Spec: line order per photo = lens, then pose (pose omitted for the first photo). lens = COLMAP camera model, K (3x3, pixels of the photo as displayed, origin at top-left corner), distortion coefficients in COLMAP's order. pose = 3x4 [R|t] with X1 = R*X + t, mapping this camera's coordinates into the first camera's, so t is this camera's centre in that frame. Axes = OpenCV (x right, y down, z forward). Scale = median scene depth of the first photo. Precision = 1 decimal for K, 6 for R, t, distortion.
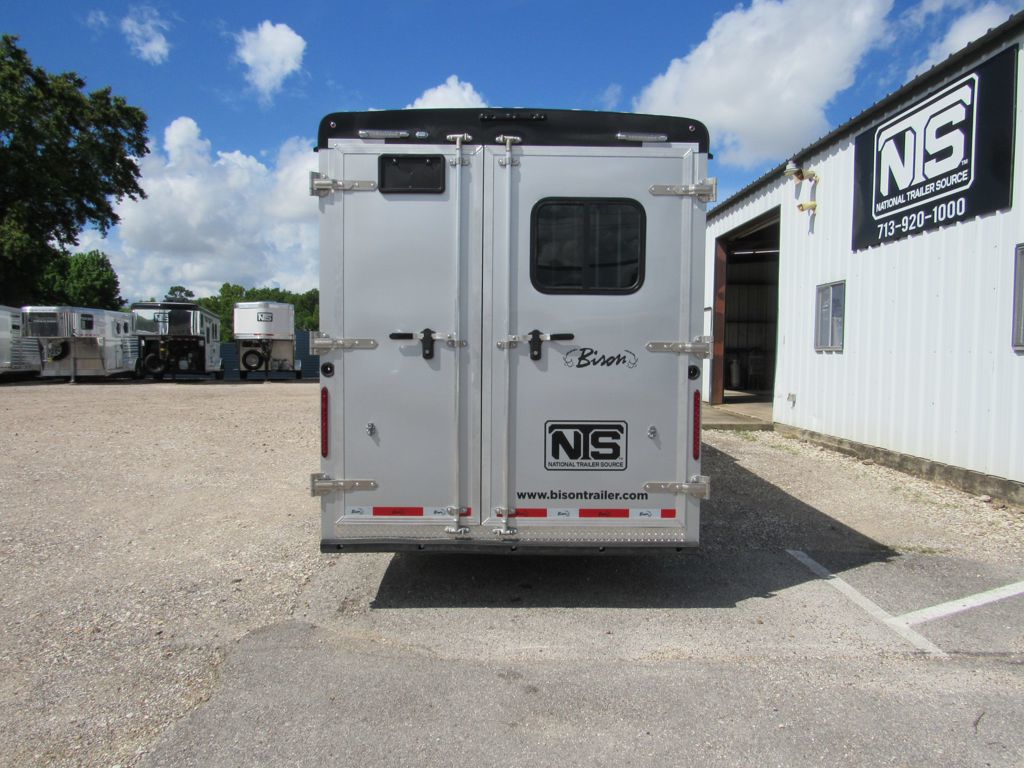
lens RADIAL K [[729.8, 0, 512.0], [0, 729.8, 384.0], [0, 0, 1]] dist [-0.026243, 0.008647]
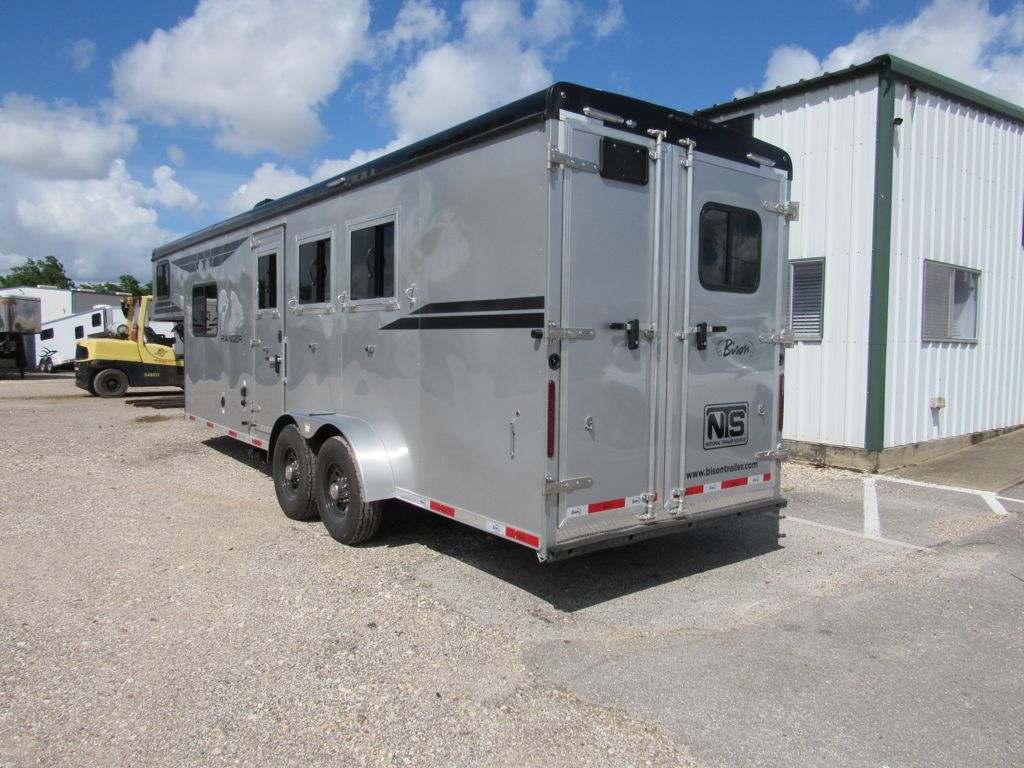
lens RADIAL K [[729.8, 0, 512.0], [0, 729.8, 384.0], [0, 0, 1]] dist [-0.026243, 0.008647]
pose [[0.799284, -0.034411, 0.599968, -0.841605], [0.026042, 0.999405, 0.022627, -0.013886], [-0.600389, -0.002461, 0.799704, 0.296063]]
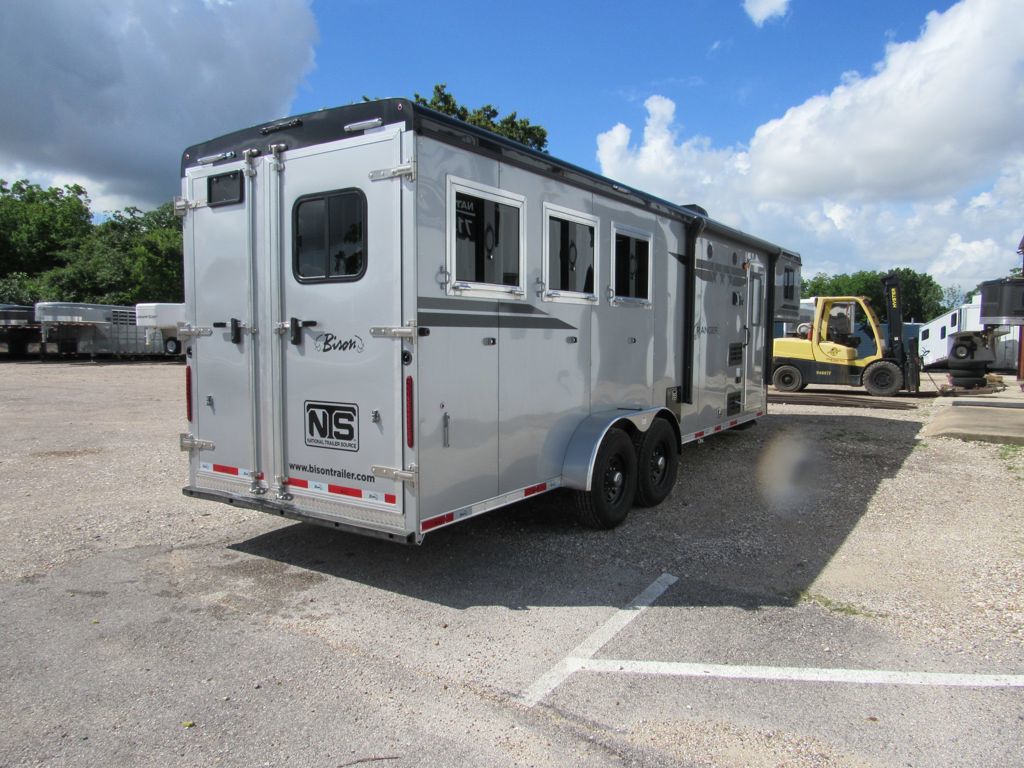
lens RADIAL K [[729.8, 0, 512.0], [0, 729.8, 384.0], [0, 0, 1]] dist [-0.026243, 0.008647]
pose [[0.827344, 0.033168, -0.560715, 0.913335], [-0.025683, 0.999445, 0.021226, -0.005118], [0.561108, -0.003160, 0.827737, 0.269898]]
